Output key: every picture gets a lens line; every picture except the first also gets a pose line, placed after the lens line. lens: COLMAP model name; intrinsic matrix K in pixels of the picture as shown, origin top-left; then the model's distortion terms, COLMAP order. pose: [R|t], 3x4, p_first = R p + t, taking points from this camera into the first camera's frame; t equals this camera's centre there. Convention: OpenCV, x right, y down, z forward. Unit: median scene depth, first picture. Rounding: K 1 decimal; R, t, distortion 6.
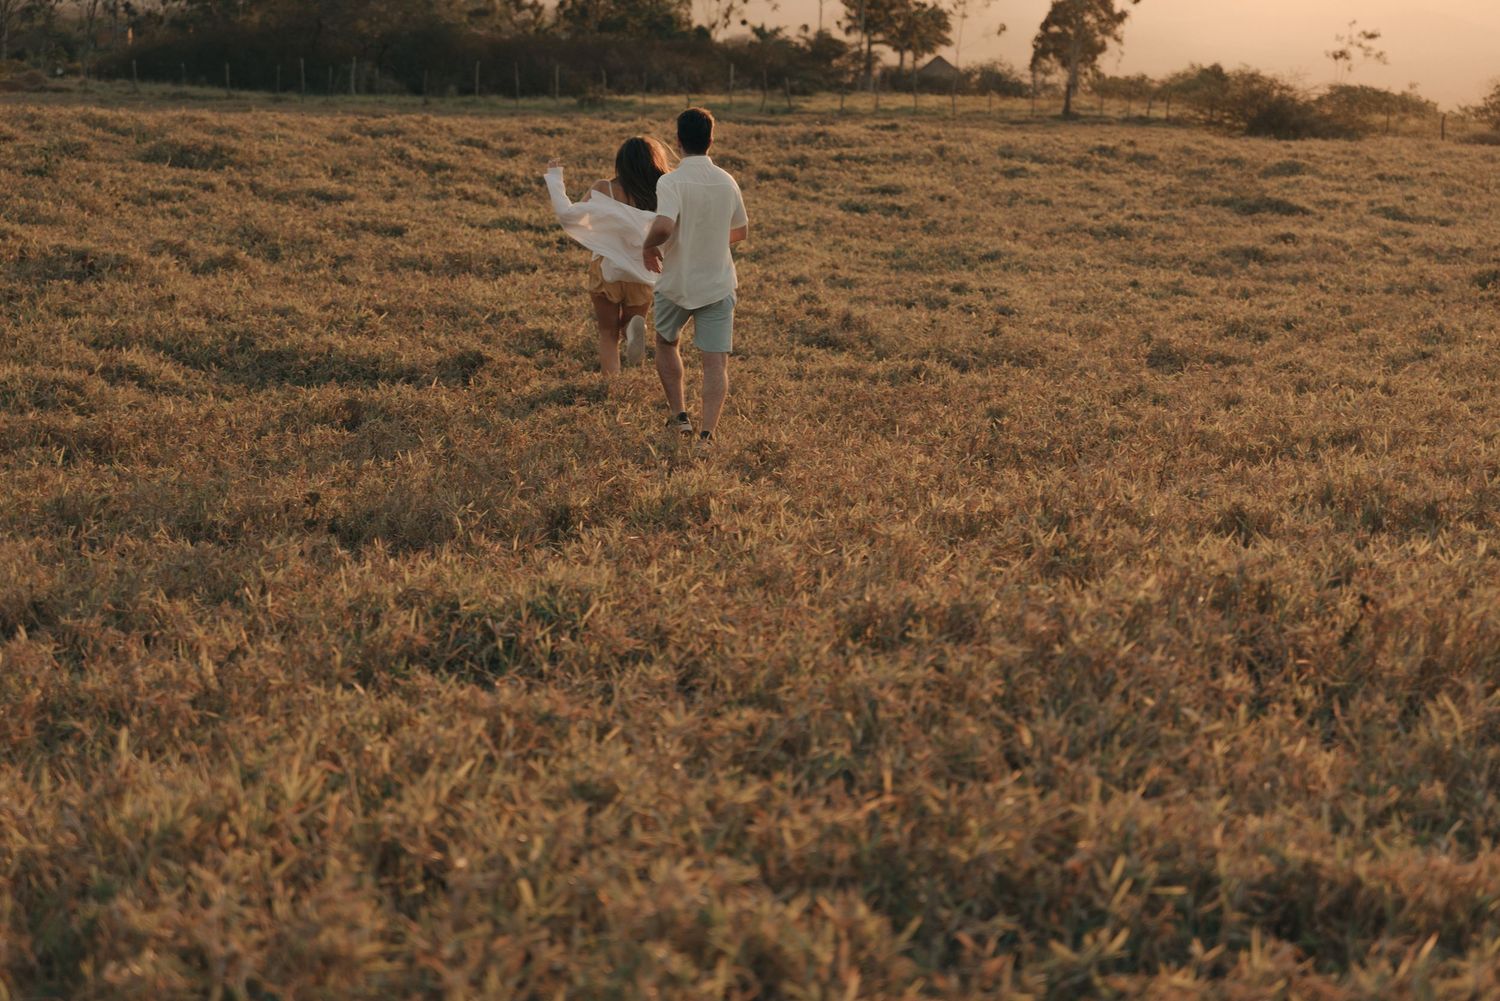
lens RADIAL K [[2891.7, 0, 751.0], [0, 2891.7, 504.0], [0, 0, 1]] dist [0.024533, 0.000000]
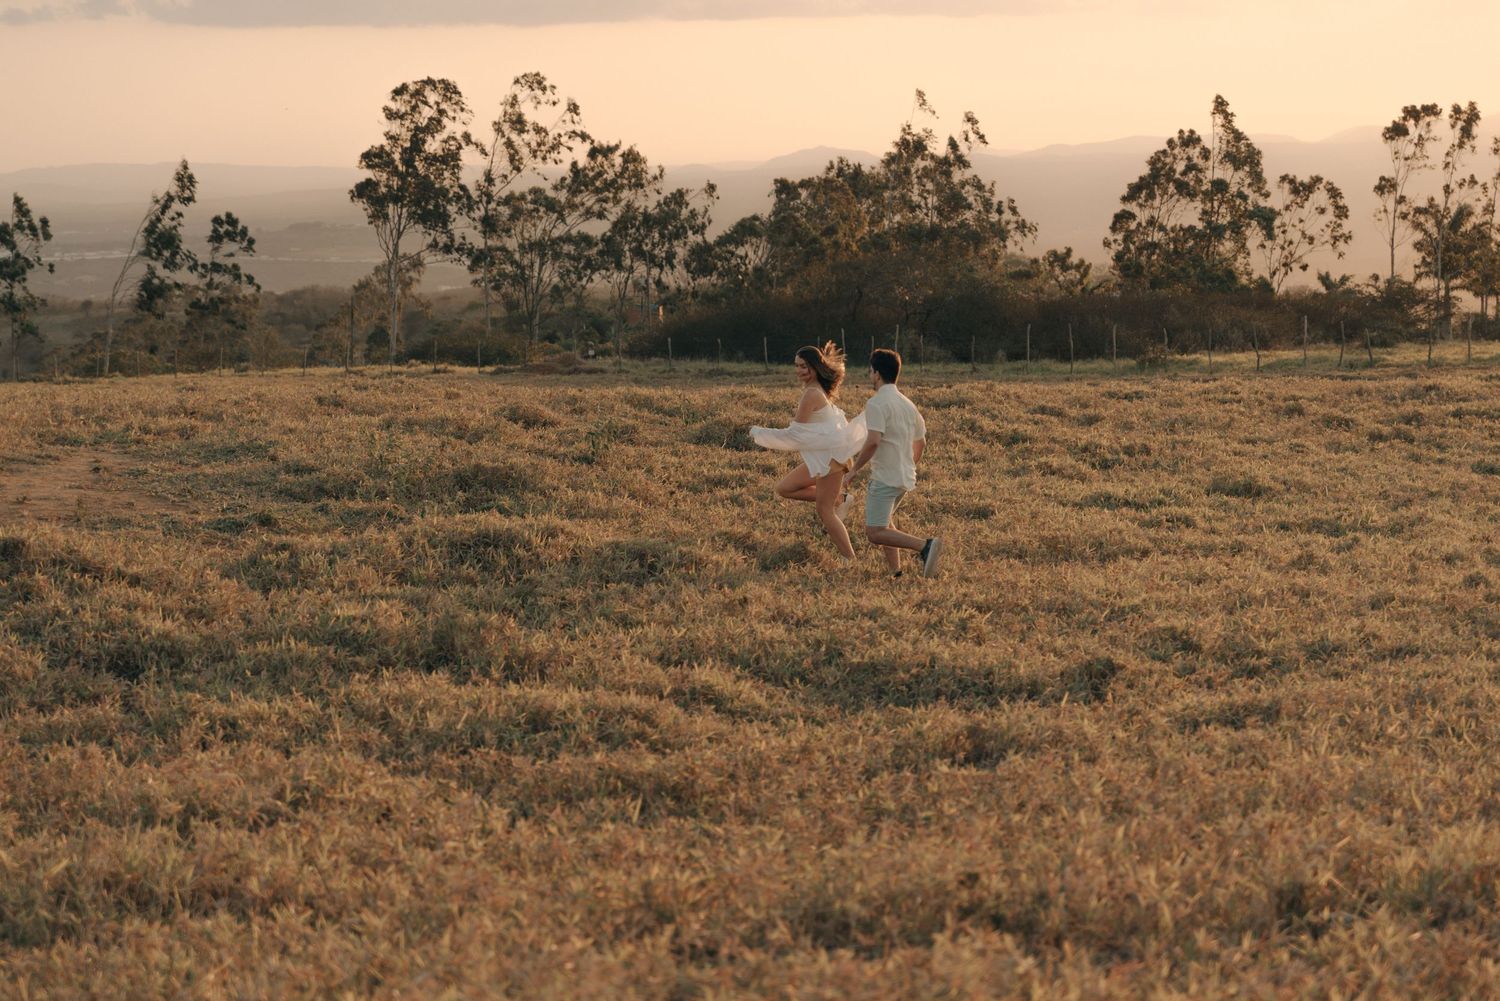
lens RADIAL K [[2891.7, 0, 749.8], [0, 2891.7, 498.8], [0, 0, 1]] dist [0.024533, 0.000000]
pose [[0.984572, -0.028418, -0.172658, -0.040916], [0.012161, 0.995451, -0.094499, -0.016833], [0.174558, 0.090941, 0.980438, 0.128099]]
